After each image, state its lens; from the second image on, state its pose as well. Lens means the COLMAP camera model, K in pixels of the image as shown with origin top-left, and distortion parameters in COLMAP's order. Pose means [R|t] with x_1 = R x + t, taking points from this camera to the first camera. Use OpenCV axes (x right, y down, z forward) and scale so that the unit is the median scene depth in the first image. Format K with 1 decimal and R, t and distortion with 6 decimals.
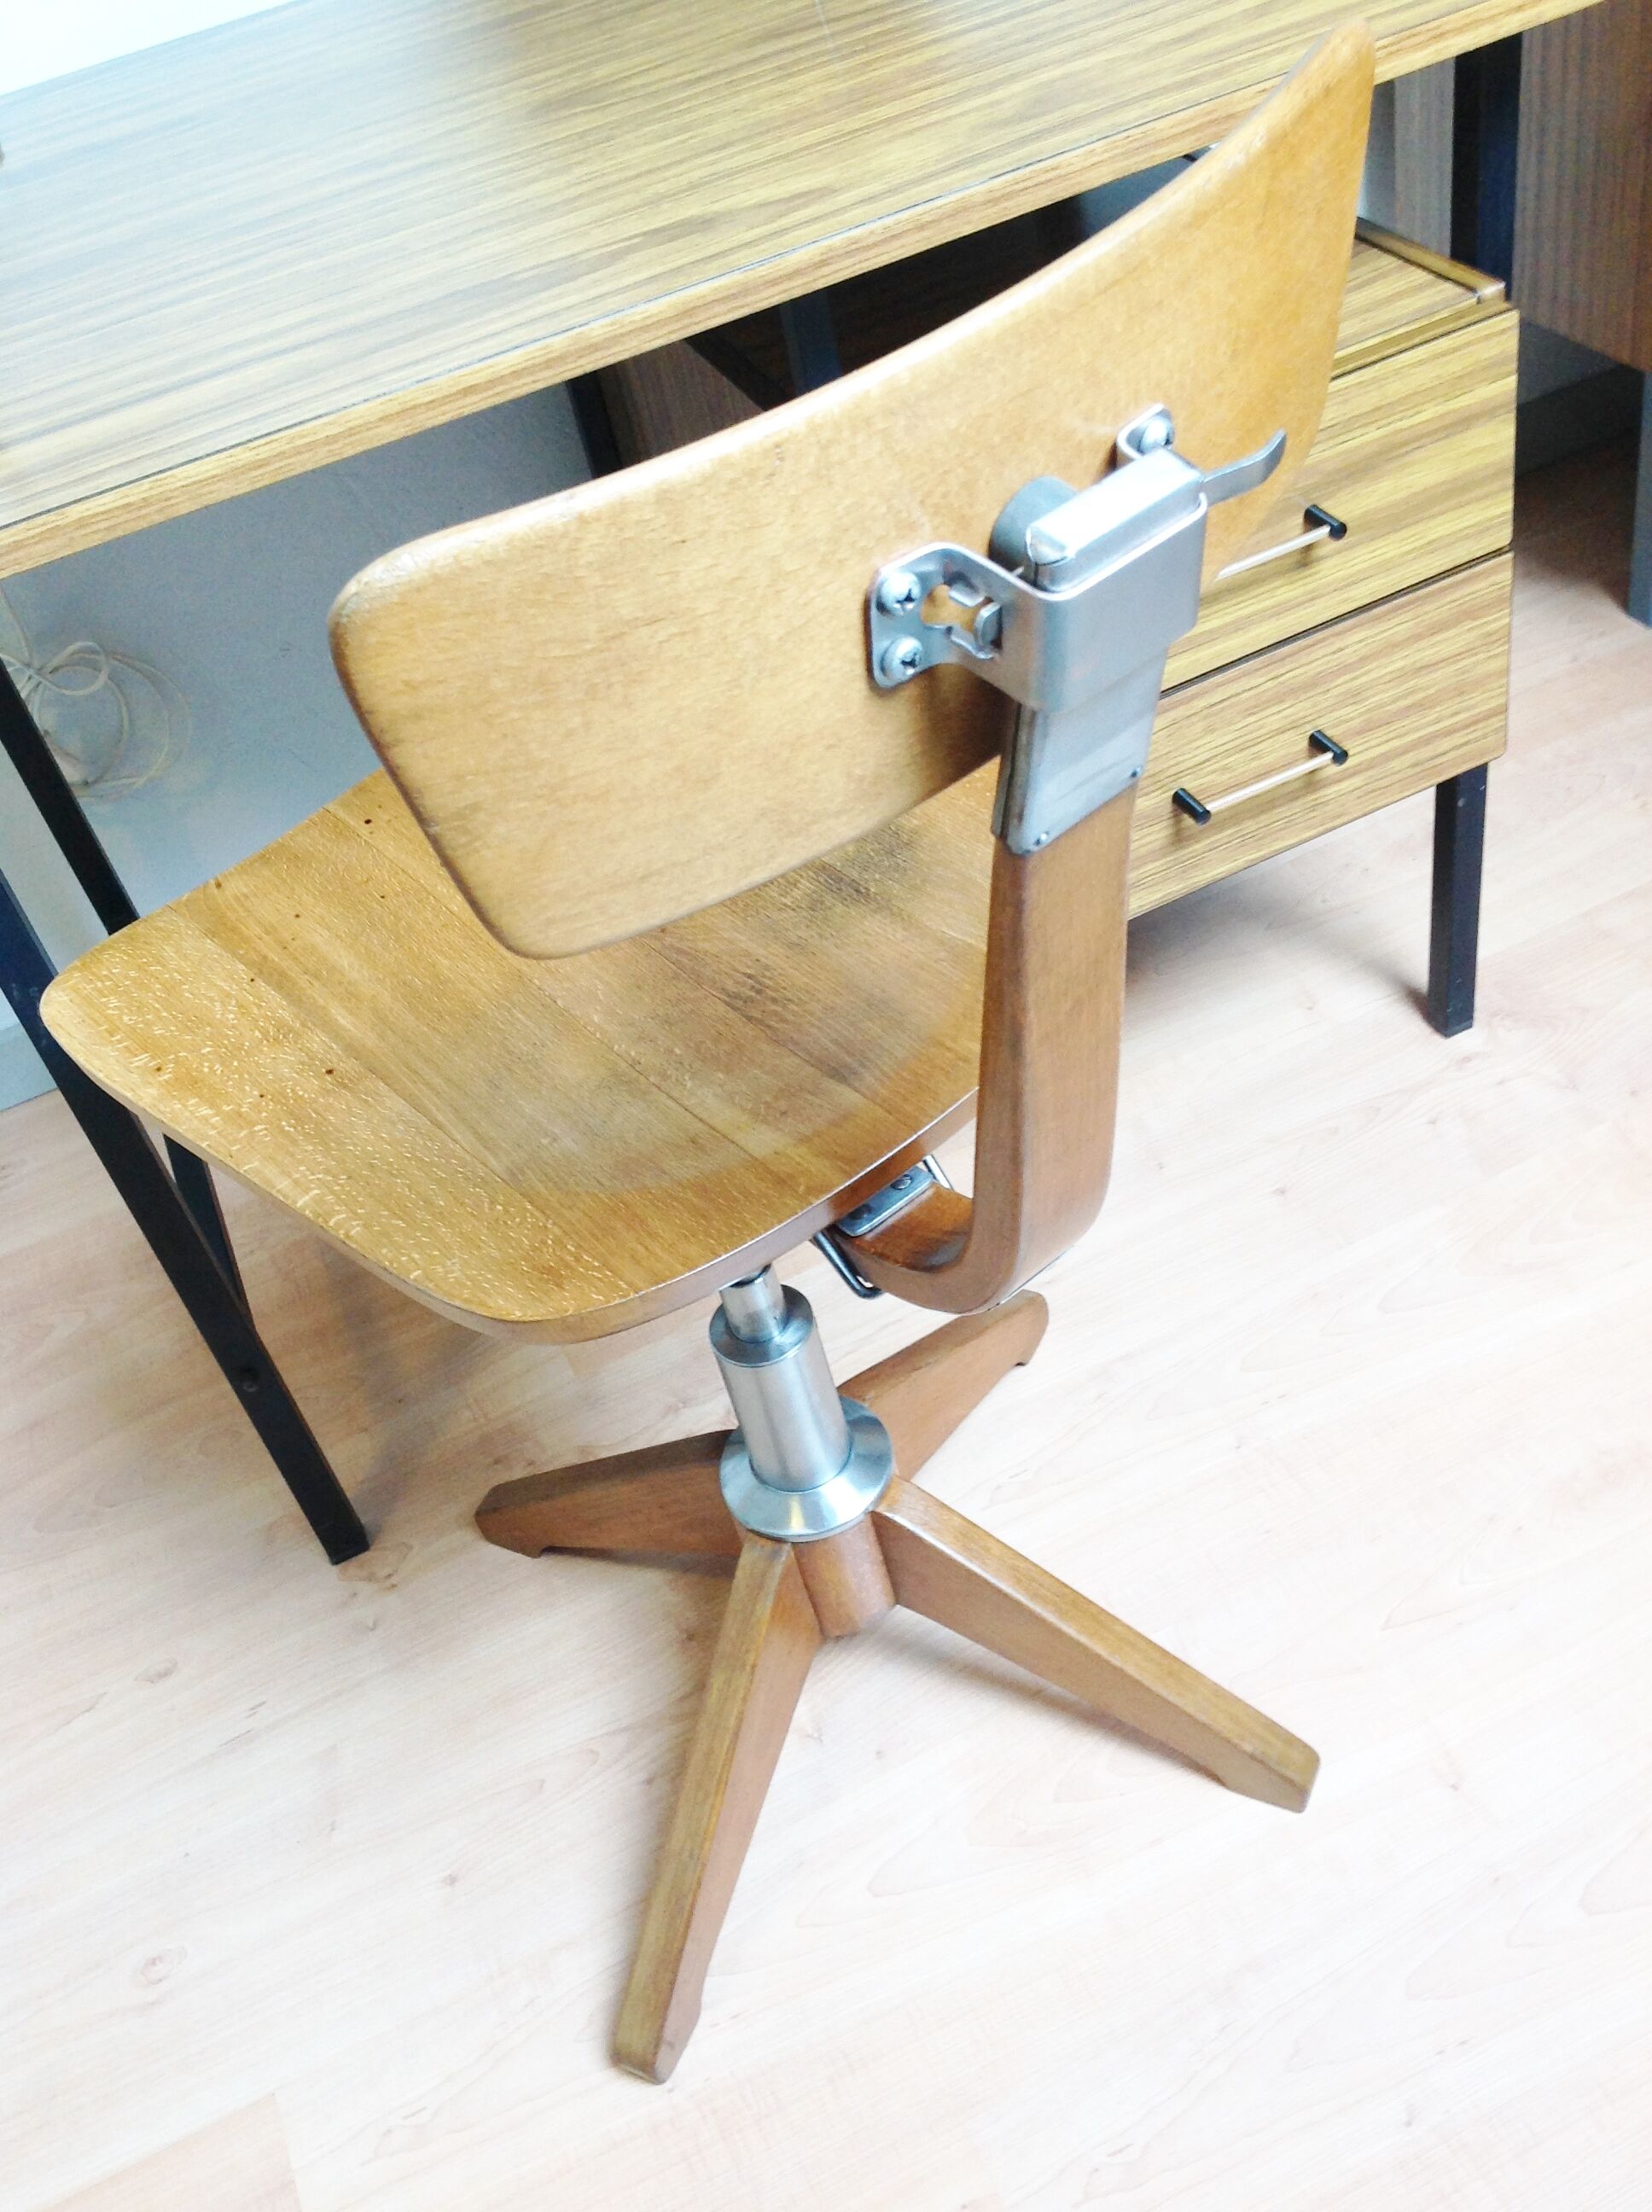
lens RADIAL K [[2120.6, 0, 834.4], [0, 2120.6, 1092.6], [0, 0, 1]] dist [0.101335, -0.222186]
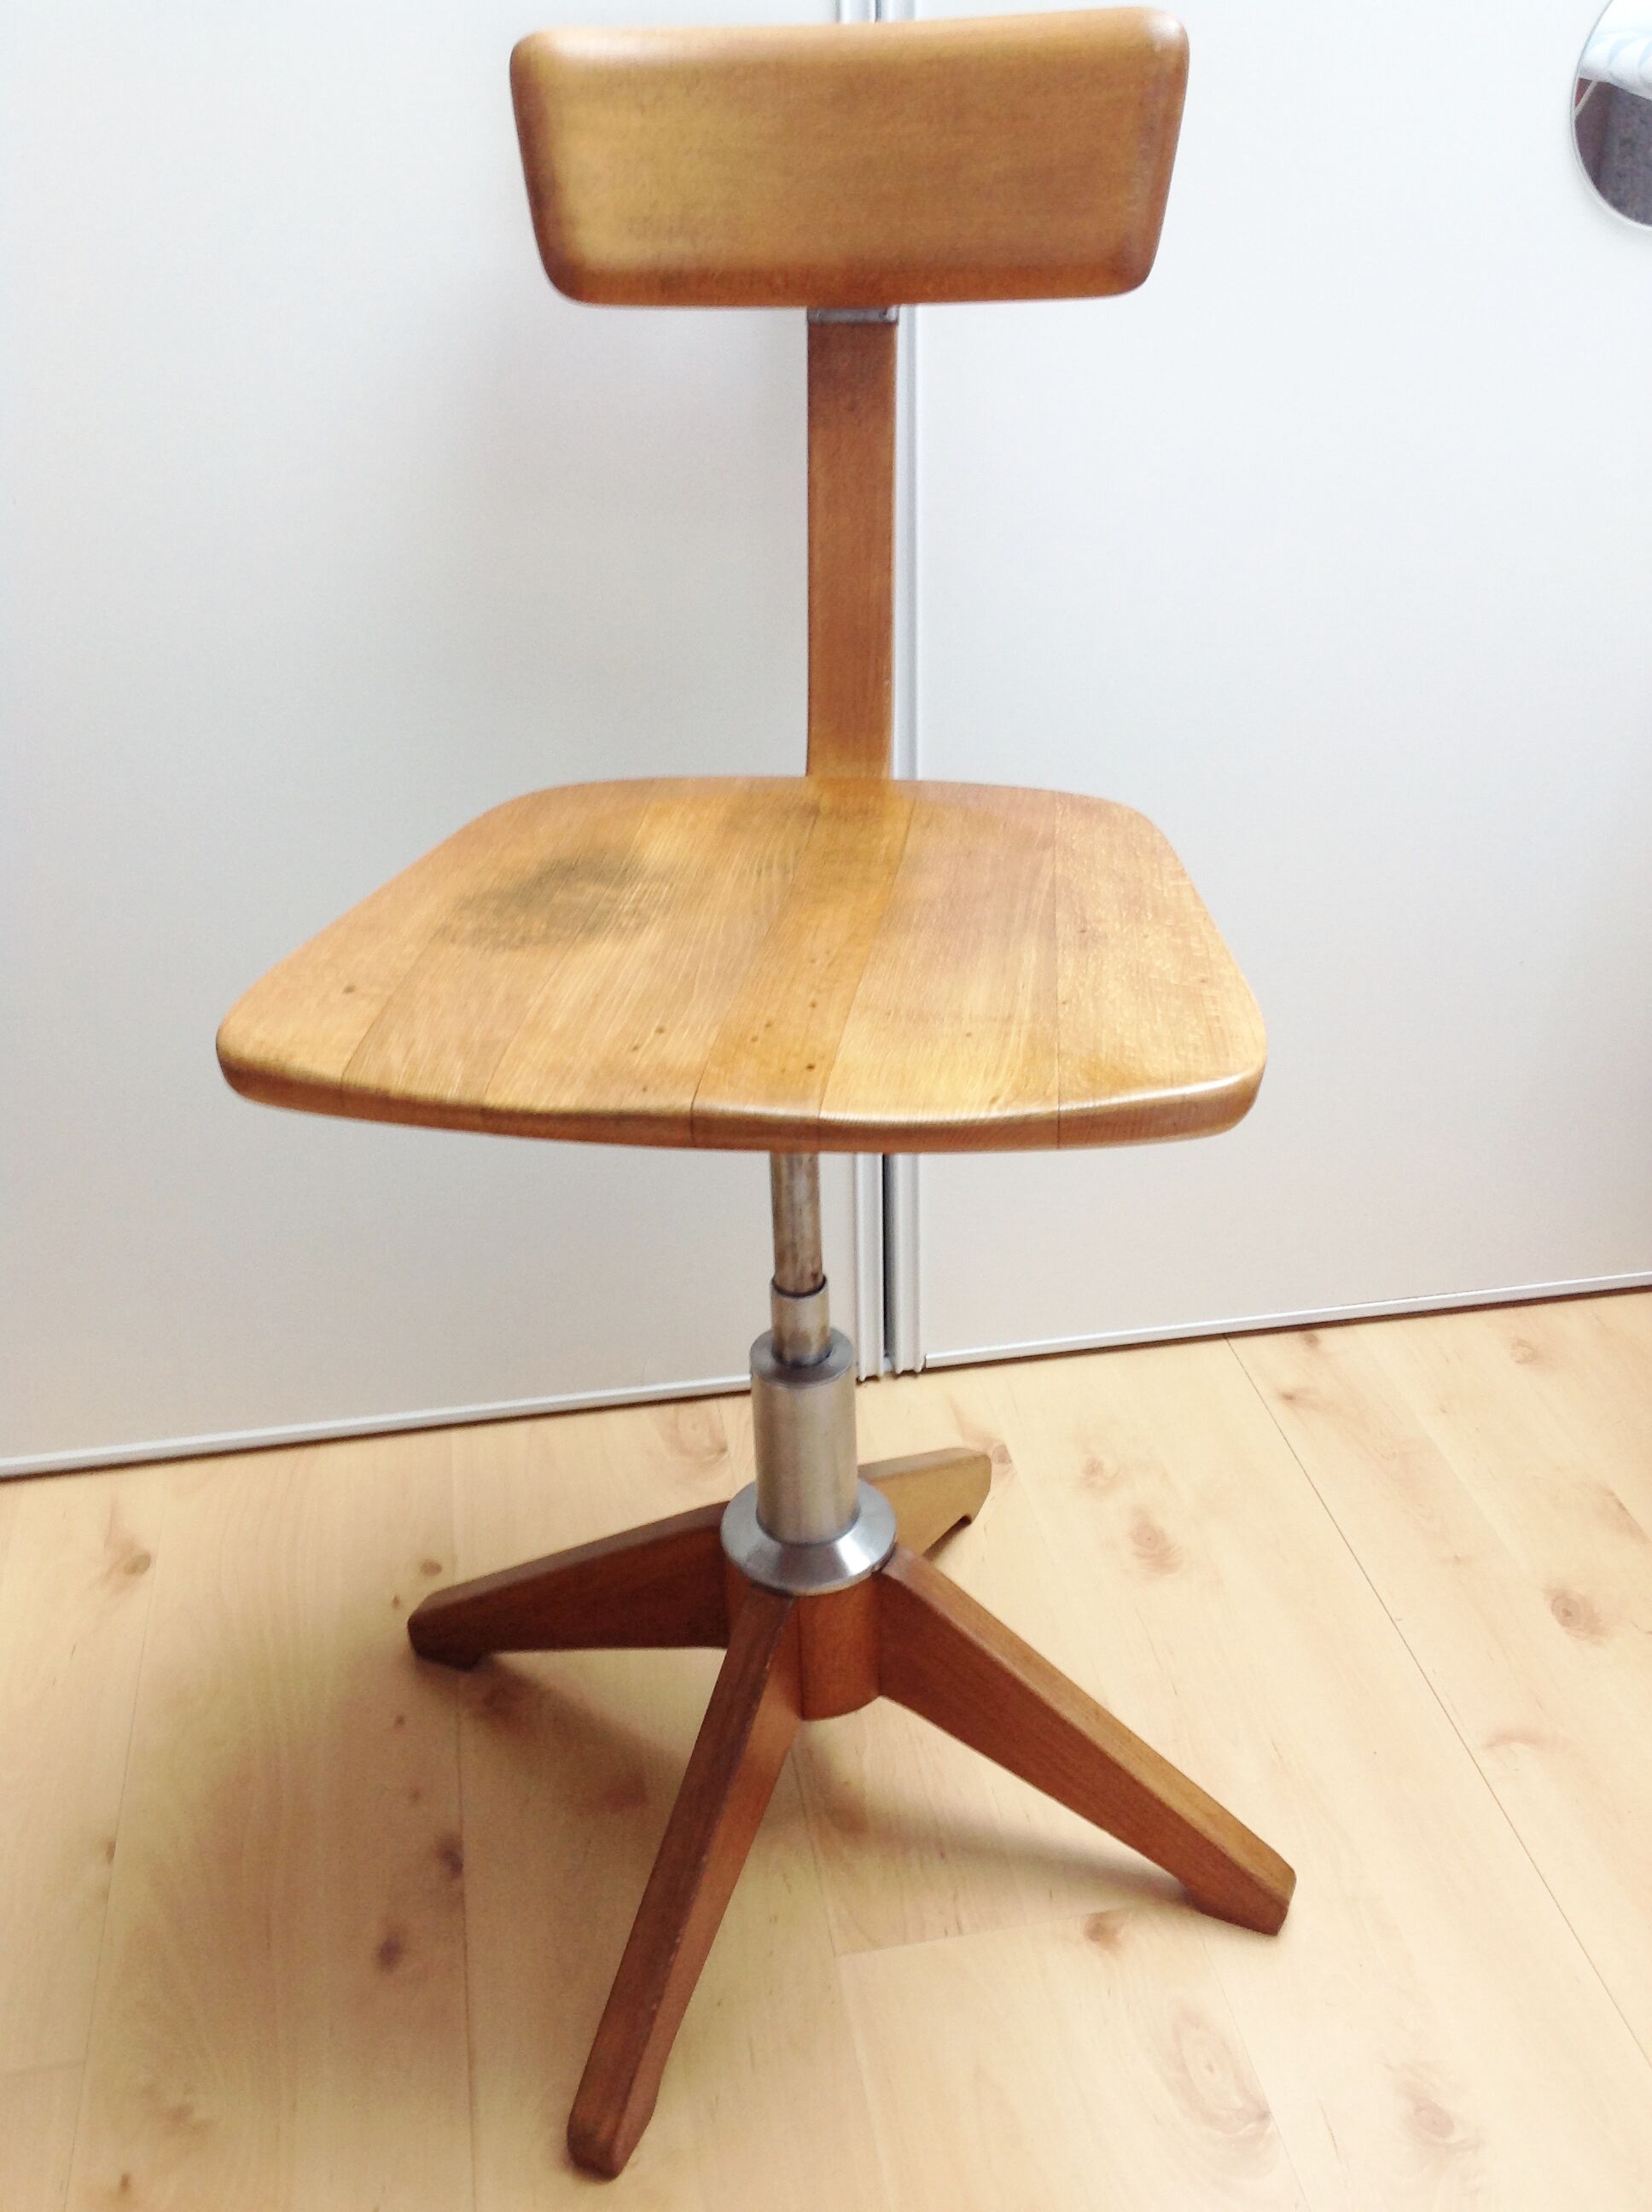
lens RADIAL K [[2120.6, 0, 834.4], [0, 2120.6, 1092.6], [0, 0, 1]] dist [0.101335, -0.222186]
pose [[-0.668483, -0.182145, 0.721078, -1.618906], [0.602954, 0.434879, 0.668825, -1.318644], [-0.435405, 0.881875, -0.180884, 2.275162]]
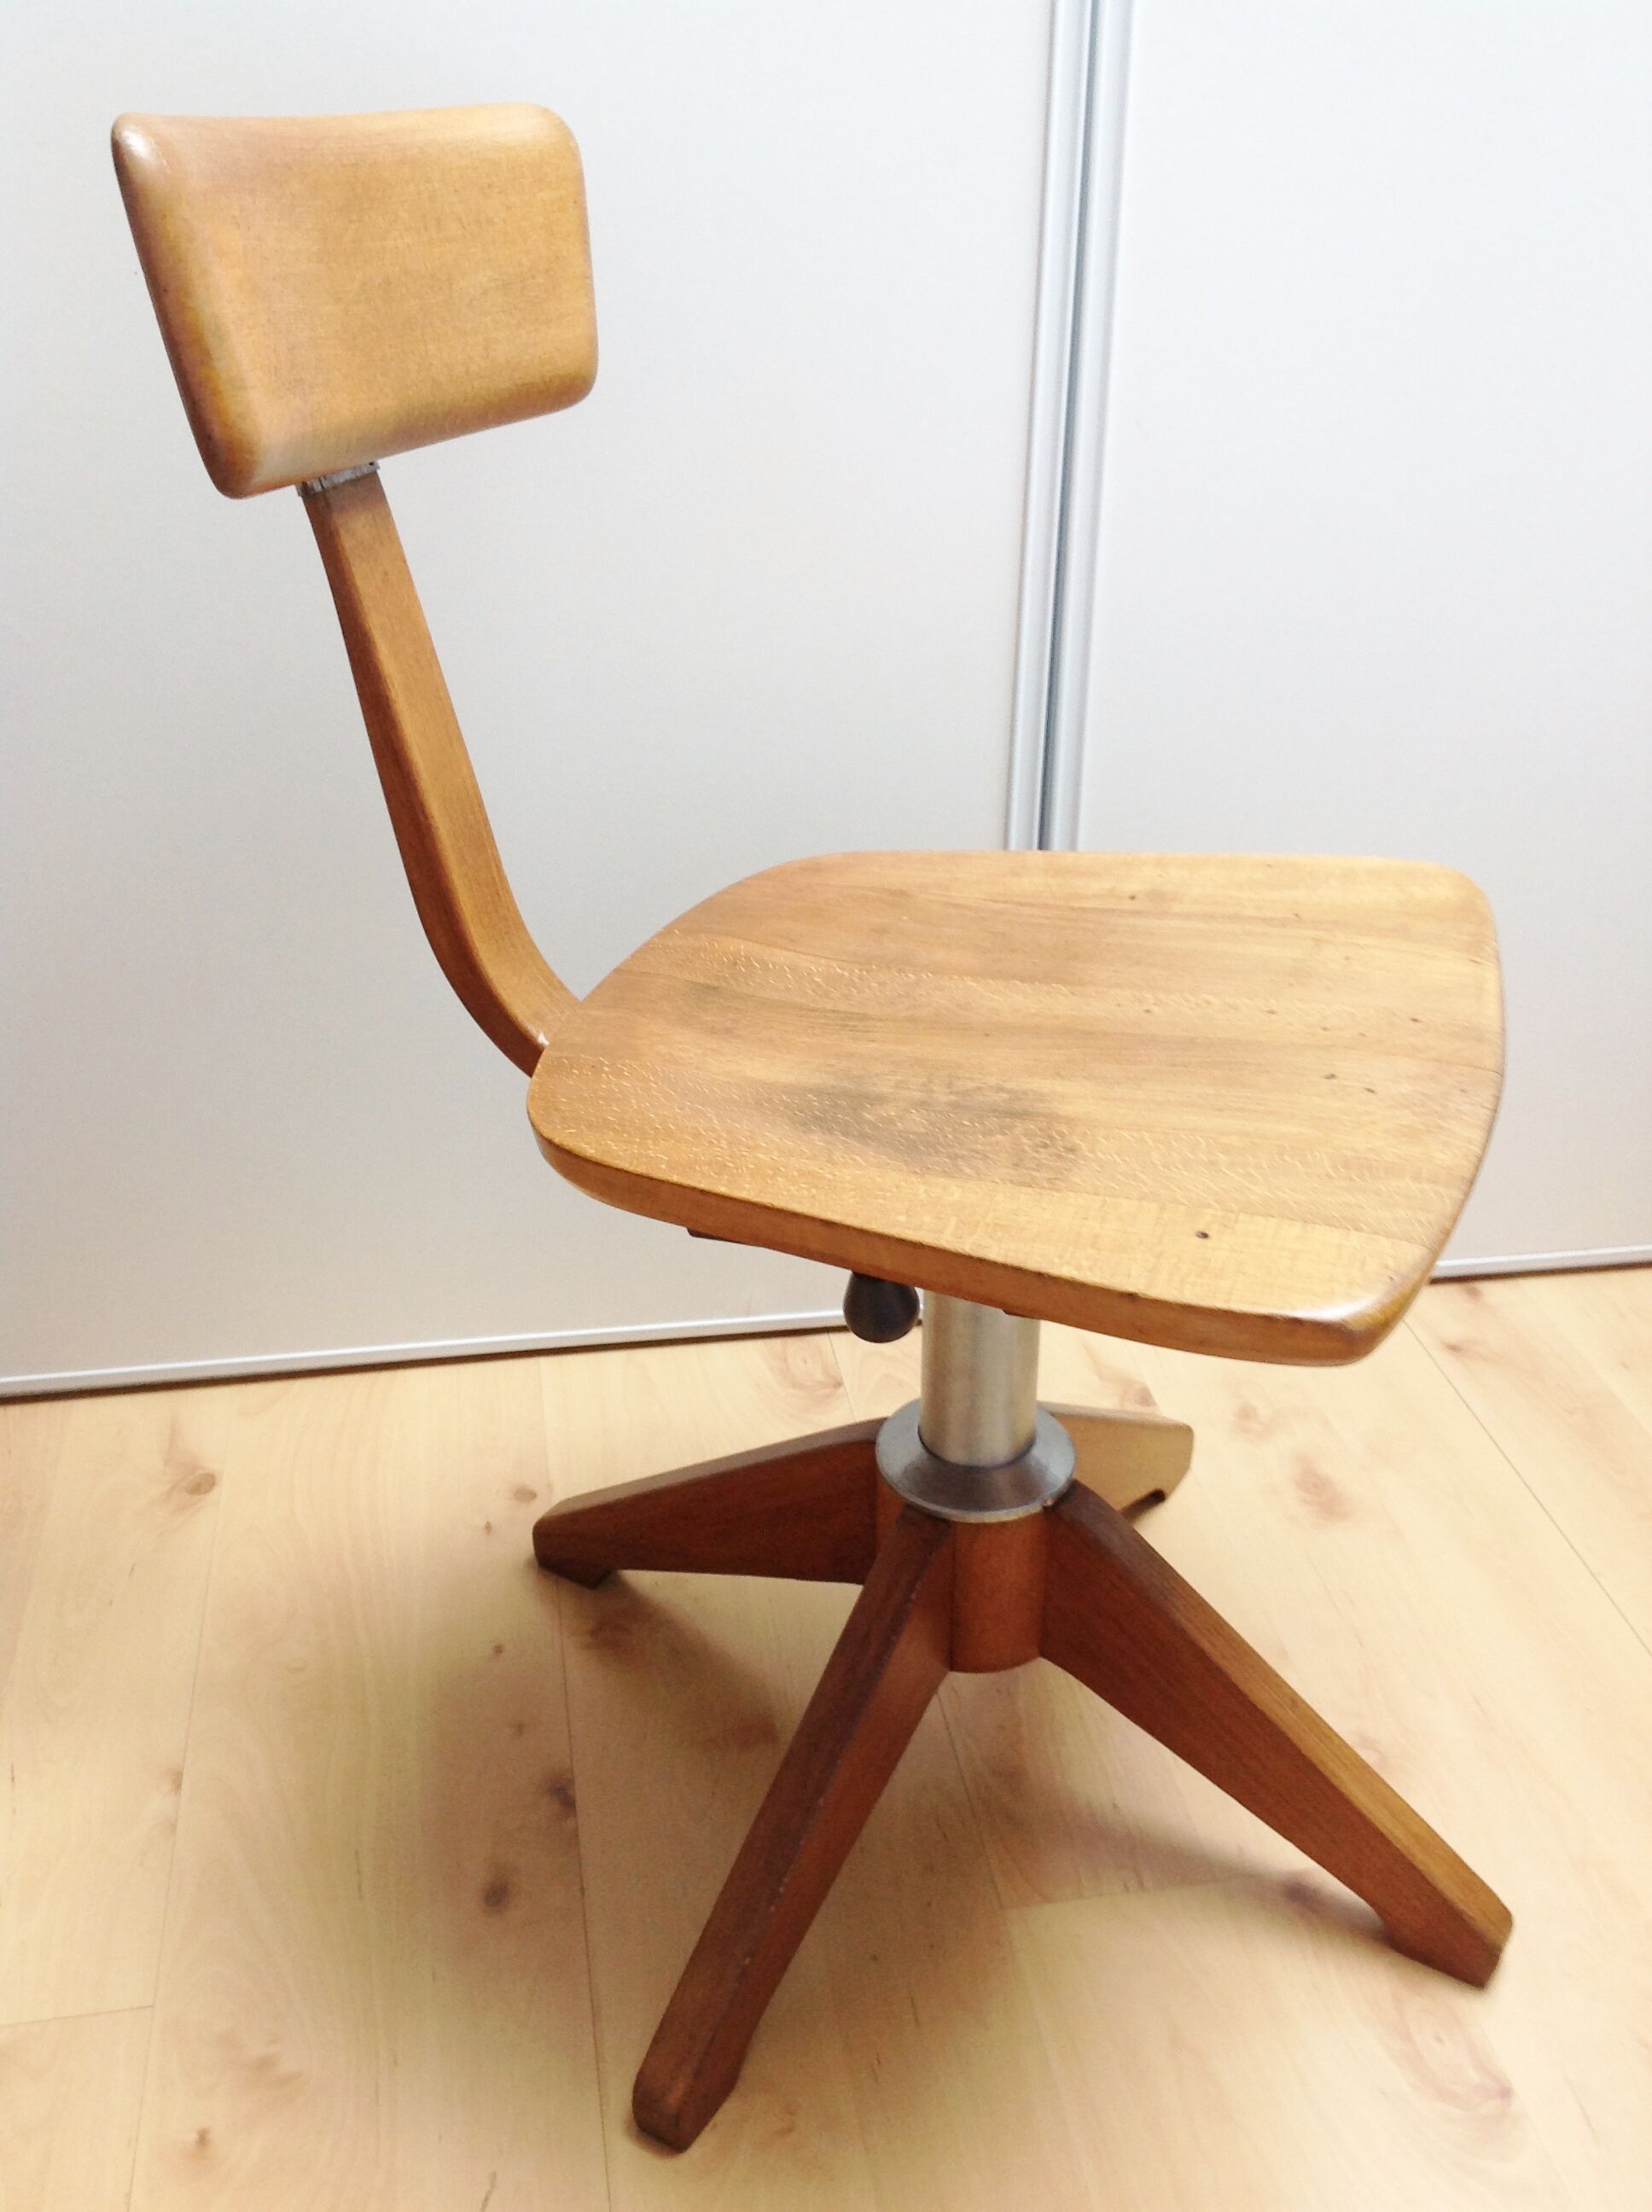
lens RADIAL K [[2120.6, 0, 834.4], [0, 2120.6, 1092.6], [0, 0, 1]] dist [0.101335, -0.222186]
pose [[-0.846168, 0.387456, -0.365894, 0.627329], [-0.237908, 0.339729, 0.909936, -1.700435], [0.476865, 0.857008, -0.195289, 2.136433]]
